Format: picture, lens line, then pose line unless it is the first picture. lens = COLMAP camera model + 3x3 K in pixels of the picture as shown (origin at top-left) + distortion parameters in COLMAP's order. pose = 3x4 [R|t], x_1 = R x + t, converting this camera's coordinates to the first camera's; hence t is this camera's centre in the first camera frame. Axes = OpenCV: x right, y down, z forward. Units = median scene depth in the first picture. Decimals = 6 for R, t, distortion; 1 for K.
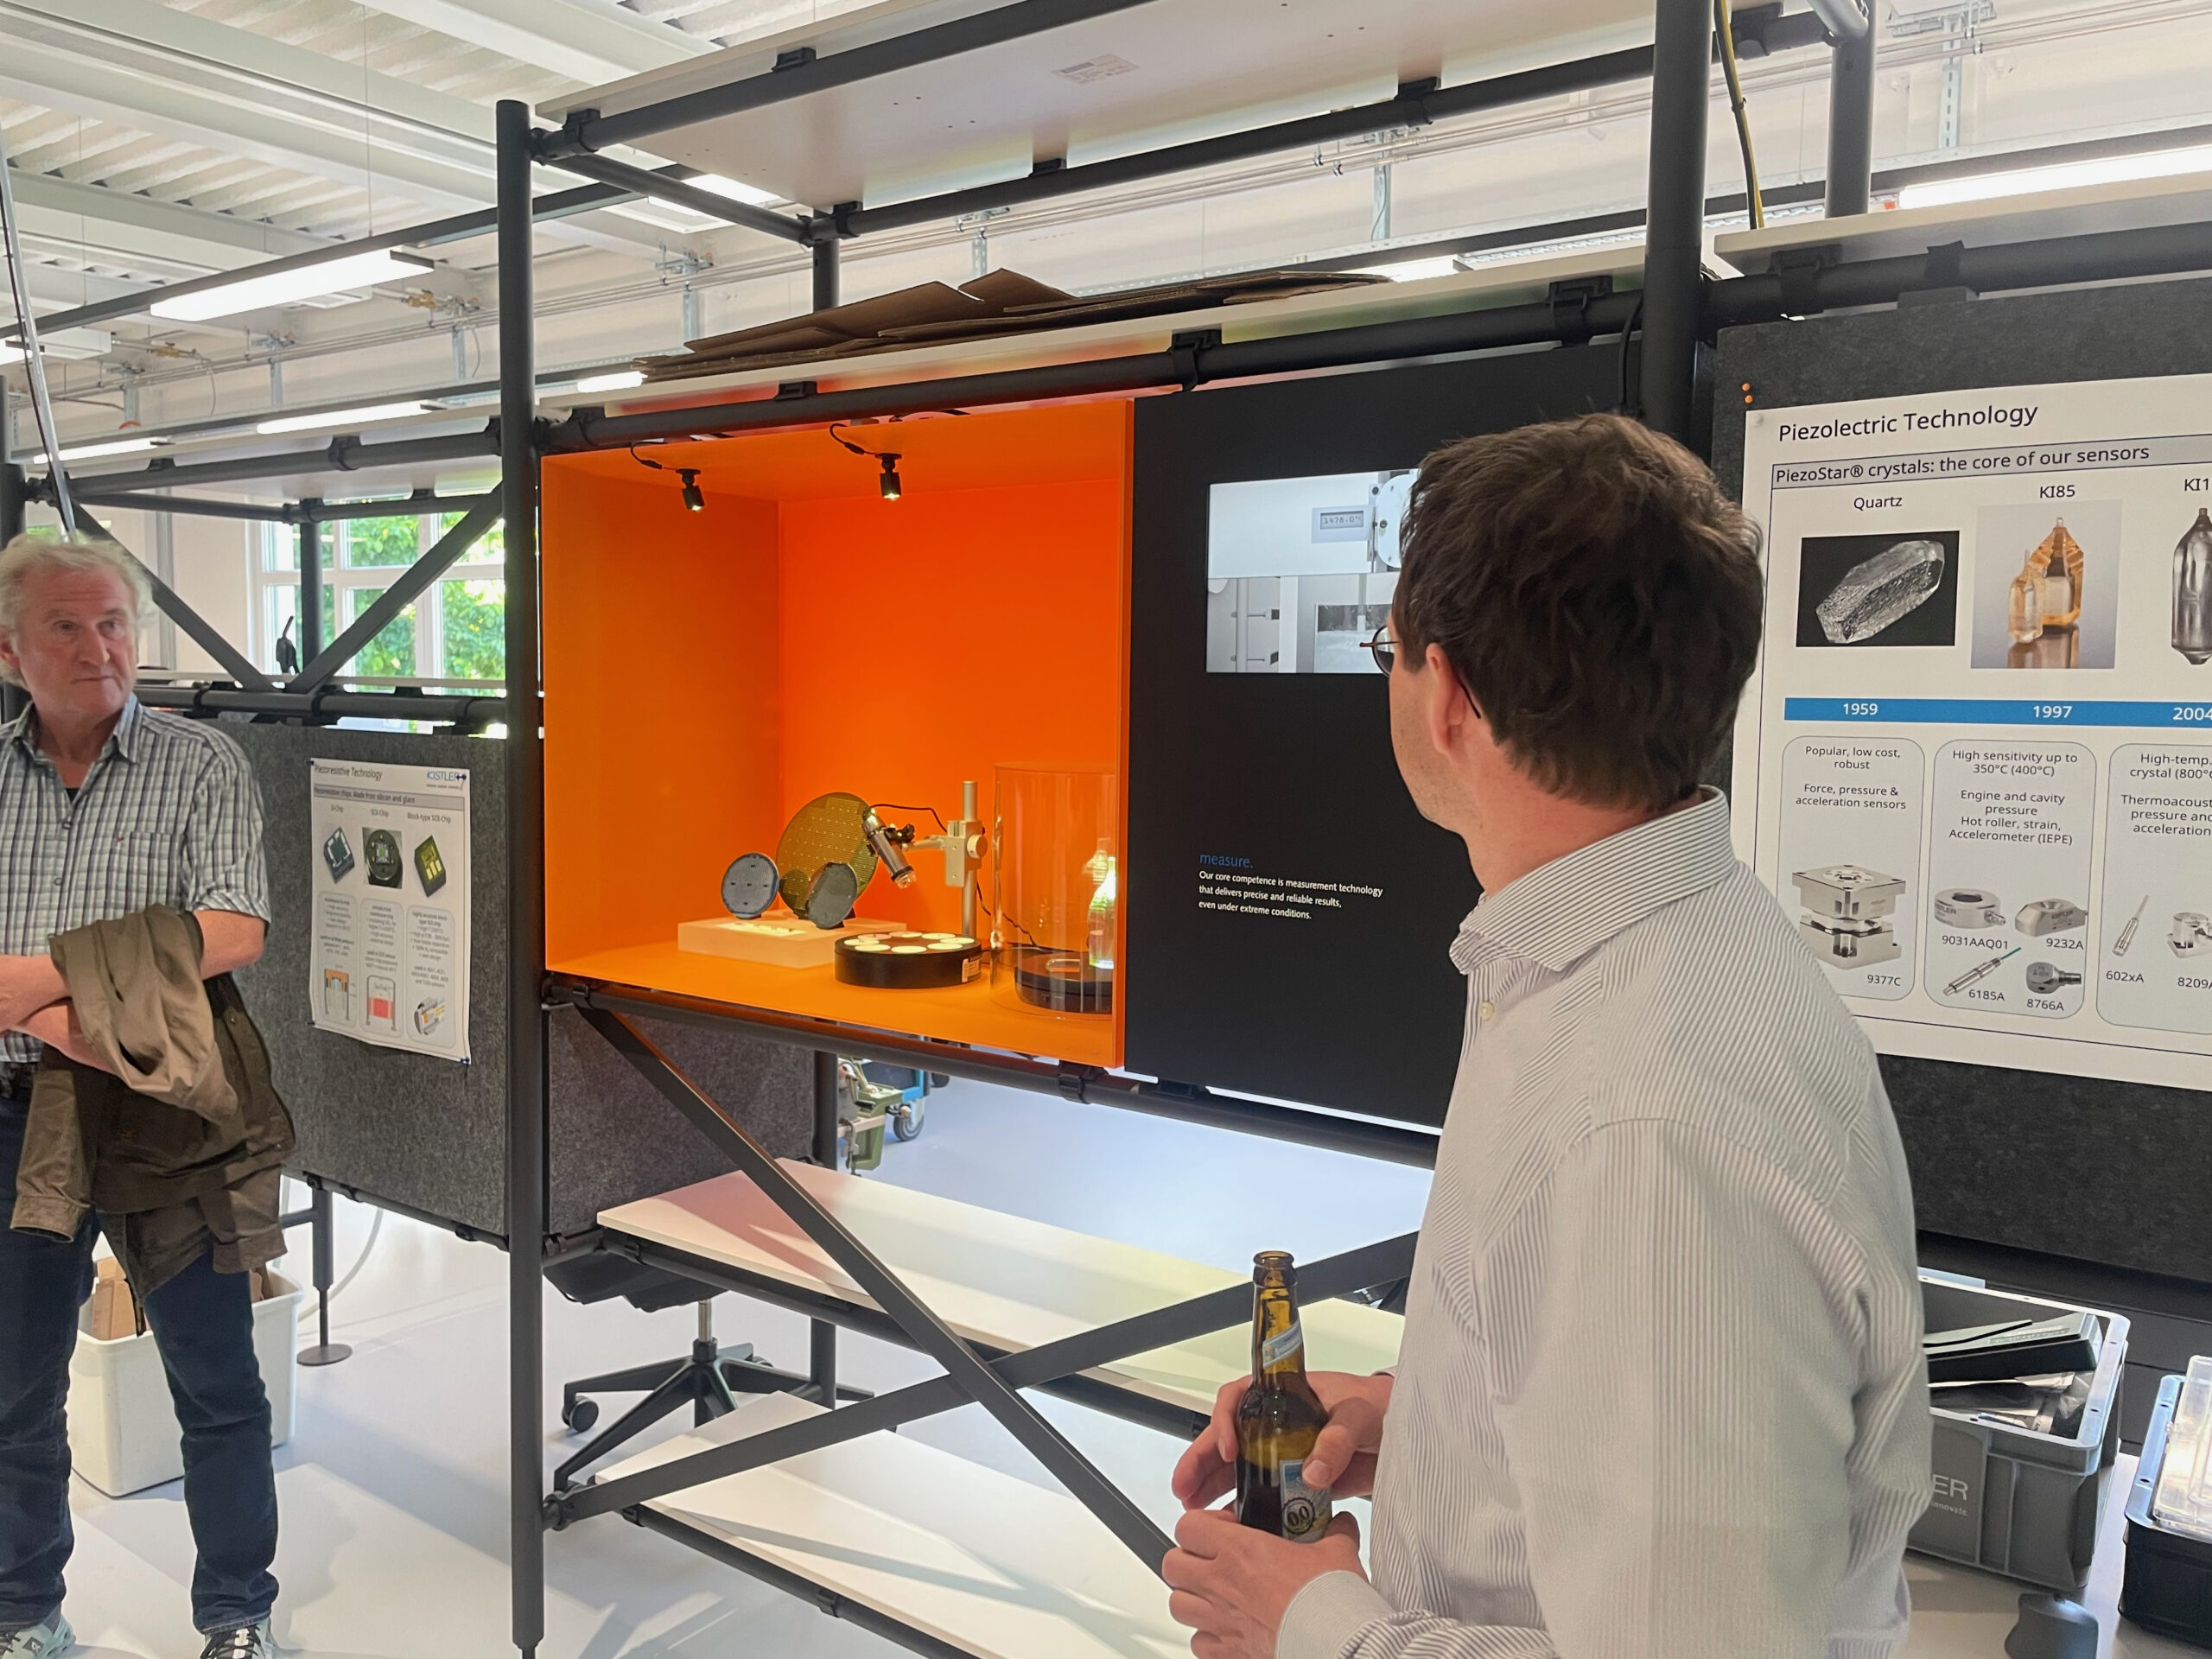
lens RADIAL K [[1689.0, 0, 1112.3], [0, 1689.0, 816.9], [0, 0, 1]] dist [0.092454, -0.153194]
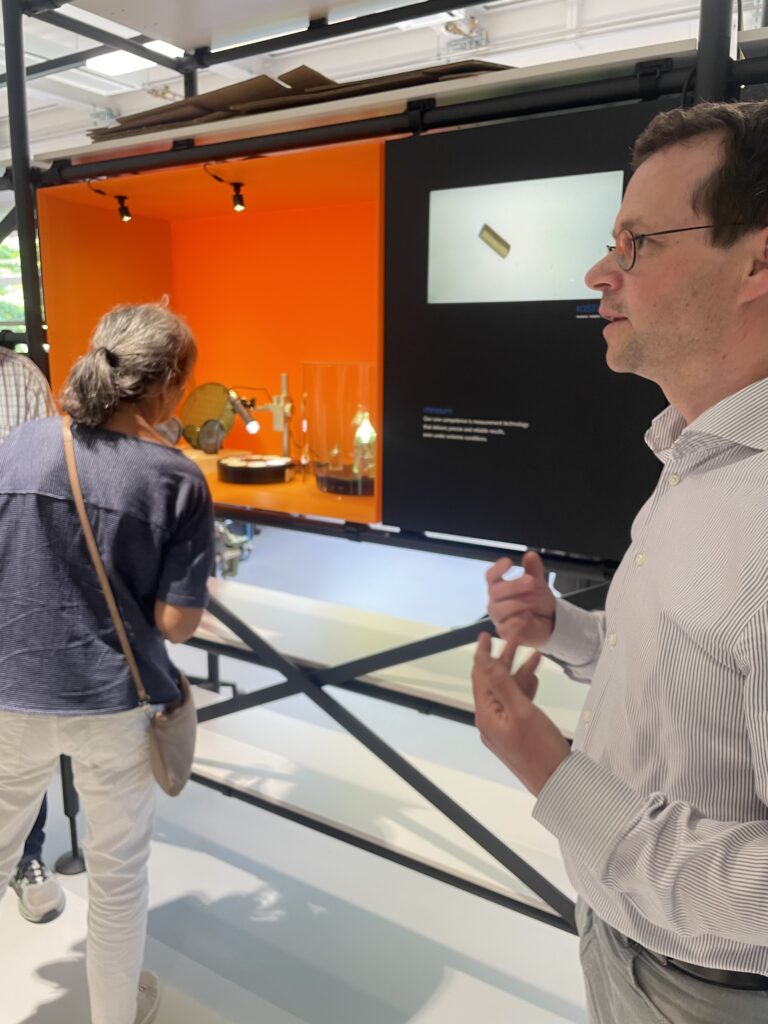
lens RADIAL K [[781.9, 0, 384.0], [0, 781.9, 512.0], [0, 0, 1]] dist [0.092454, -0.153194]
pose [[0.997074, -0.023133, 0.072861, -0.044263], [0.013294, 0.991063, 0.132731, 0.016967], [-0.075280, -0.131374, 0.988470, 0.121255]]
